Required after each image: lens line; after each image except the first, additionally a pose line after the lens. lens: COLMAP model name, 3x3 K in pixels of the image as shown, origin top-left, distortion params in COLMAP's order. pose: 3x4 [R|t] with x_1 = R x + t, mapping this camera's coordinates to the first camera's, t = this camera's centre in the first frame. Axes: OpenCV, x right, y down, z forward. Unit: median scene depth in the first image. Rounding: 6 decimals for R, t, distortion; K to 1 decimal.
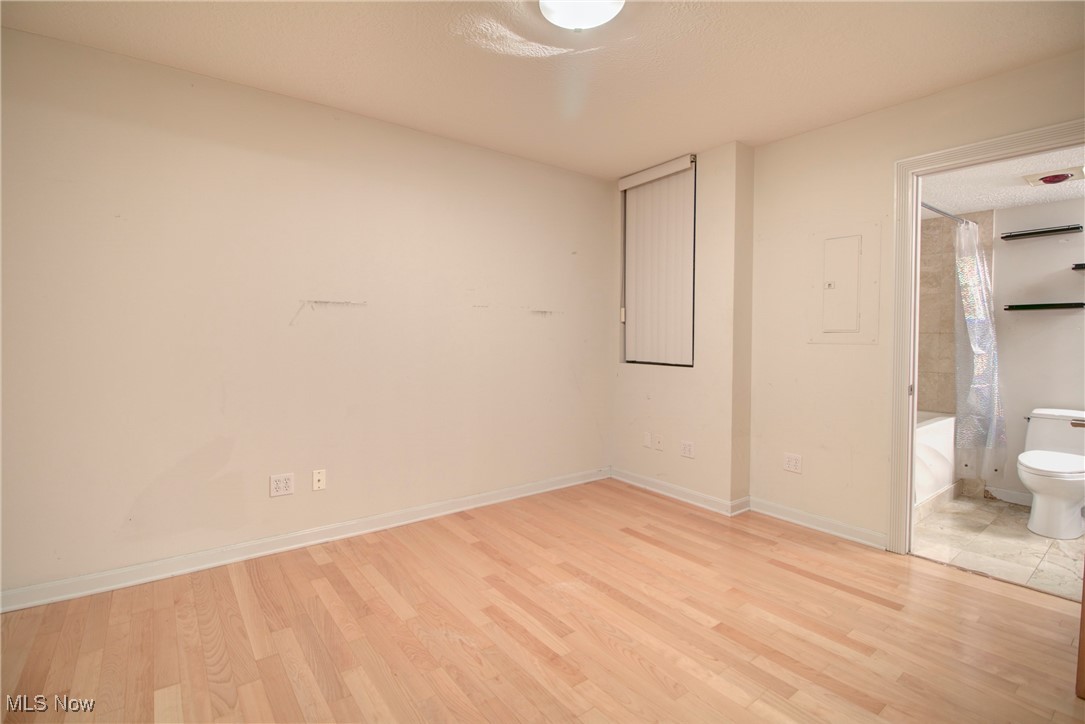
lens RADIAL K [[511.1, 0, 547.3], [0, 511.1, 362.1], [0, 0, 1]] dist [-0.005321, -0.009676]
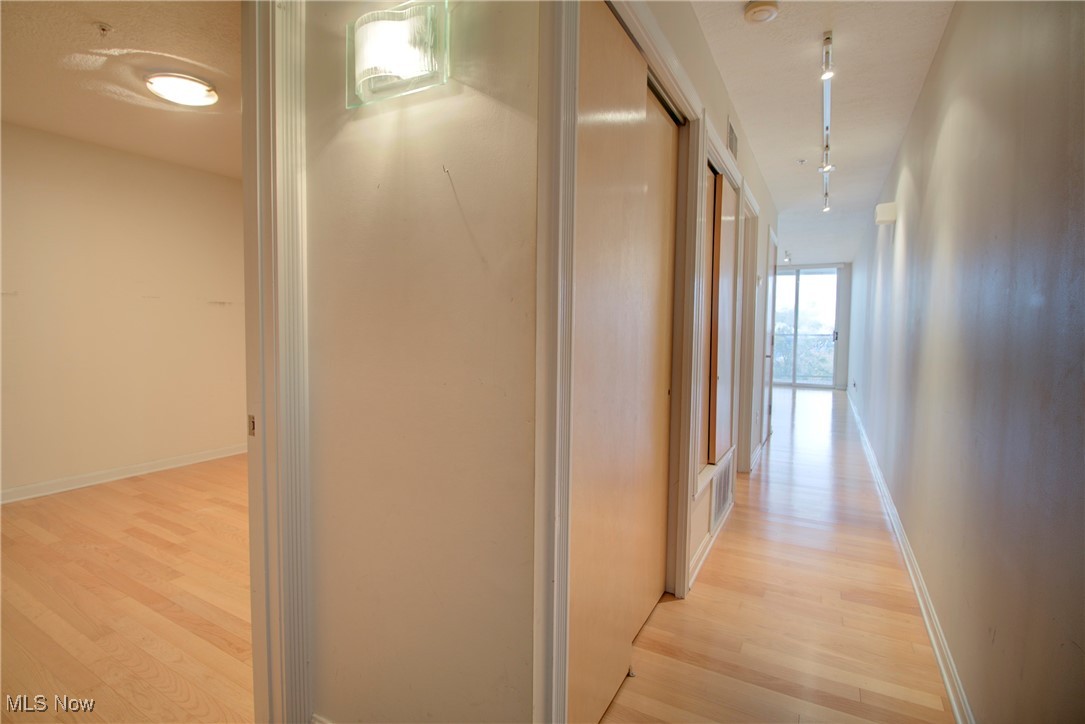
lens RADIAL K [[511.1, 0, 543.9], [0, 511.1, 358.5], [0, 0, 1]] dist [-0.005321, -0.009676]
pose [[0.919799, -0.024776, 0.391606, 0.316858], [0.017562, 0.999604, 0.021994, 0.024028], [-0.391996, -0.013353, 0.919870, -0.534728]]
